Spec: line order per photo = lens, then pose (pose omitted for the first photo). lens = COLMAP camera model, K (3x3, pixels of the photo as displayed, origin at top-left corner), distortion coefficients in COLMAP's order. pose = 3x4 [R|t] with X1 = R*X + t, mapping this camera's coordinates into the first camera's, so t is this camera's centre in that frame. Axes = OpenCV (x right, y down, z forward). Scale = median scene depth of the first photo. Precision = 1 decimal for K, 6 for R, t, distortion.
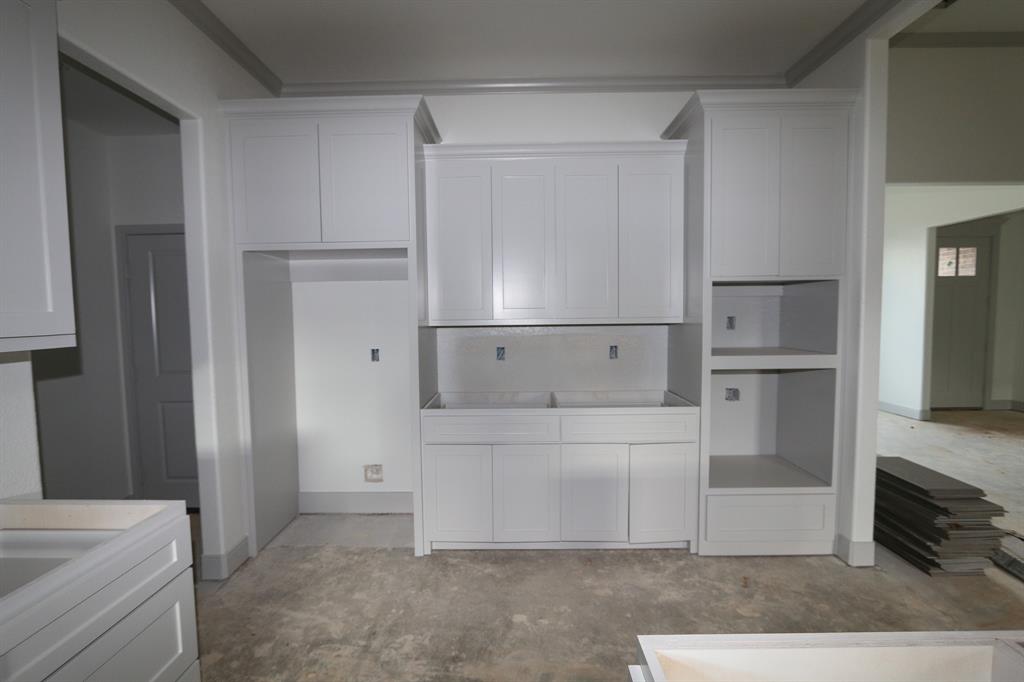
lens RADIAL K [[473.8, 0, 508.6], [0, 473.8, 344.4], [0, 0, 1]] dist [-0.017132, 0.001404]
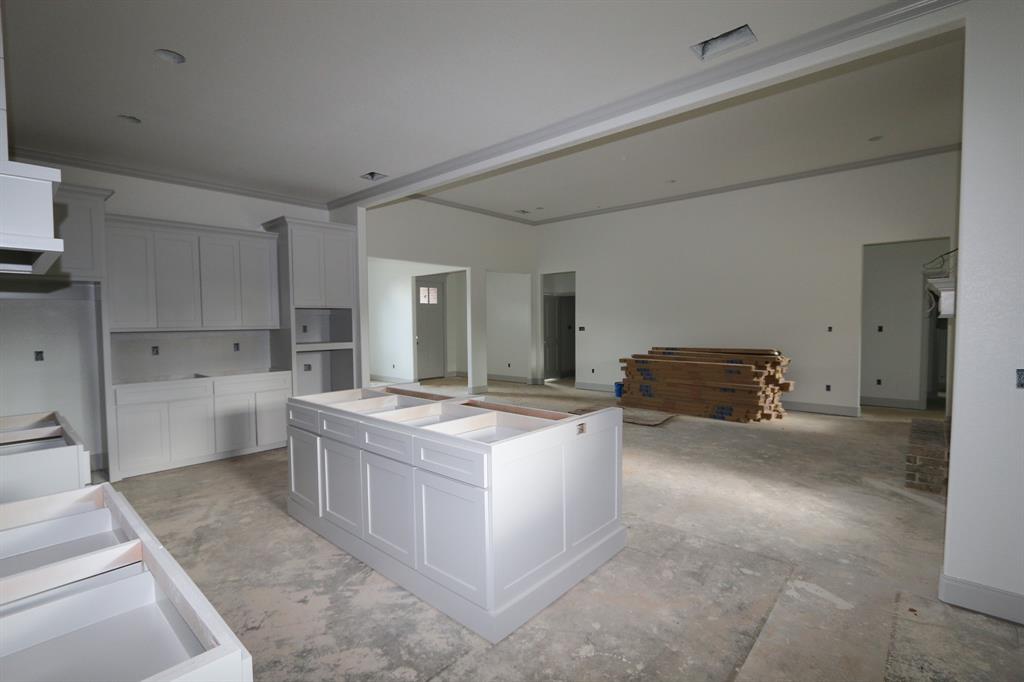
lens RADIAL K [[473.8, 0, 510.0], [0, 473.8, 343.6], [0, 0, 1]] dist [-0.017132, 0.001404]
pose [[0.656305, -0.029971, 0.753901, -0.469178], [0.051490, 0.998660, -0.005123, 0.073170], [-0.752737, 0.042180, 0.656969, -0.965799]]
